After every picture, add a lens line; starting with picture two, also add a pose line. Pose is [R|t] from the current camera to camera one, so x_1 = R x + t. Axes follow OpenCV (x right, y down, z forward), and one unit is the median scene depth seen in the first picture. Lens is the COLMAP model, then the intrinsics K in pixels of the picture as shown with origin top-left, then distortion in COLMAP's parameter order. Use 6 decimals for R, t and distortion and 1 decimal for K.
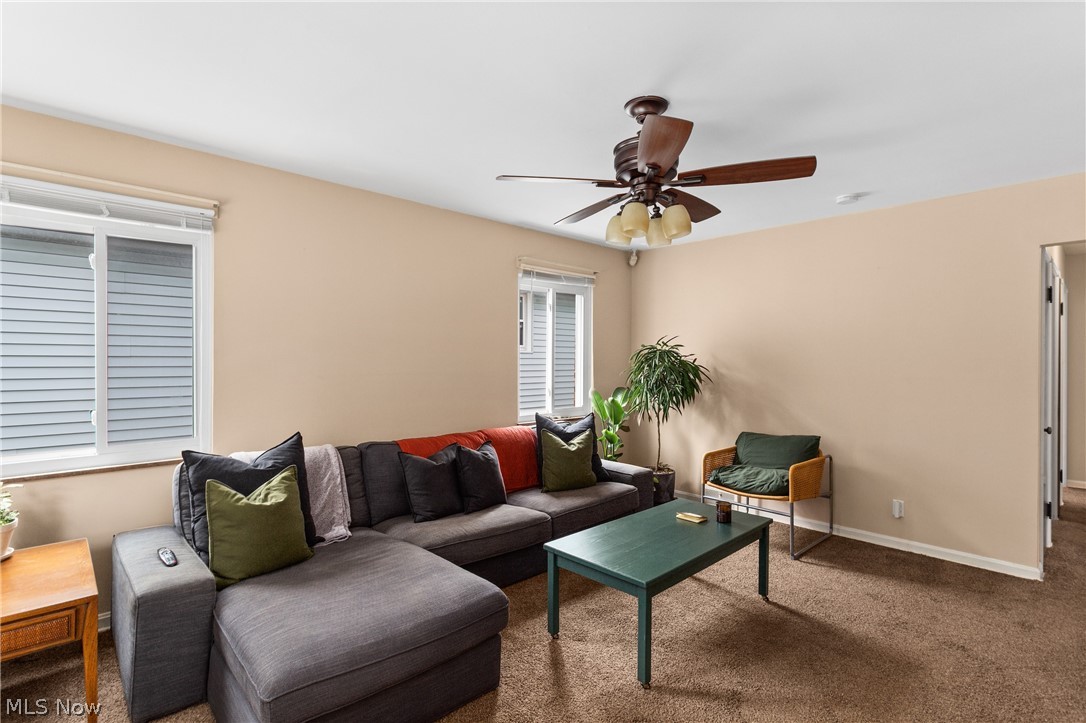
lens RADIAL K [[527.5, 0, 541.7], [0, 527.5, 358.9], [0, 0, 1]] dist [0.001690, 0.000090]
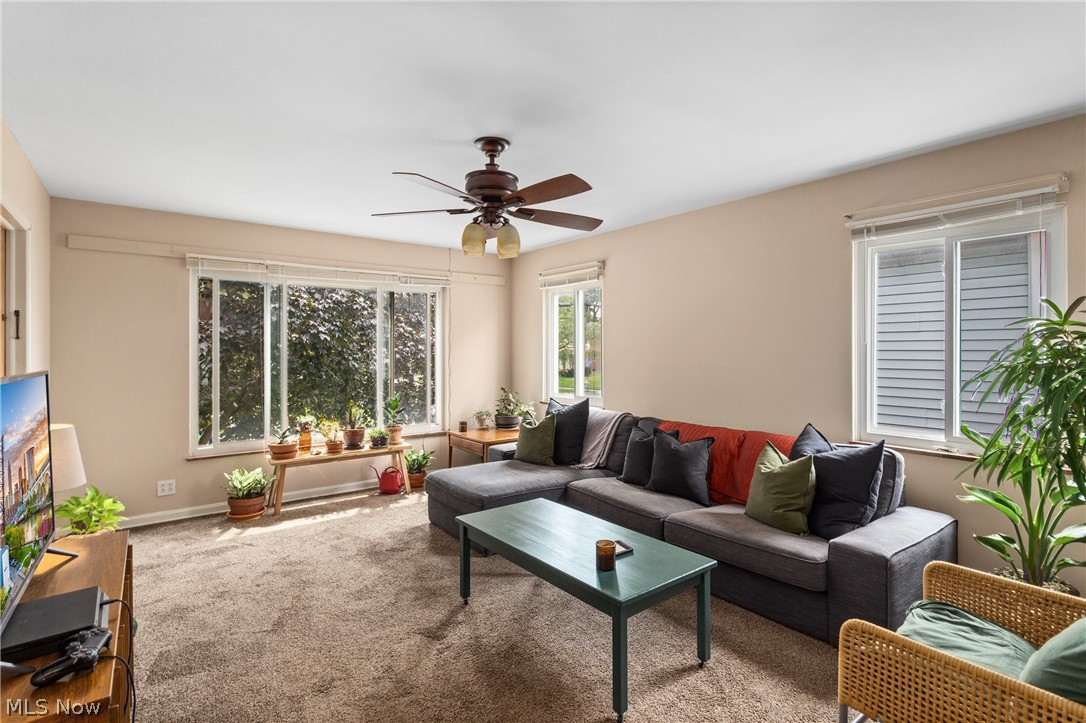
lens RADIAL K [[527.5, 0, 539.4], [0, 527.5, 355.6], [0, 0, 1]] dist [0.001690, 0.000090]
pose [[-0.112163, 0.000711, -0.993690, 1.106355], [-0.010072, 0.999948, 0.001852, 0.009588], [0.993639, 0.010216, -0.112150, 0.995231]]
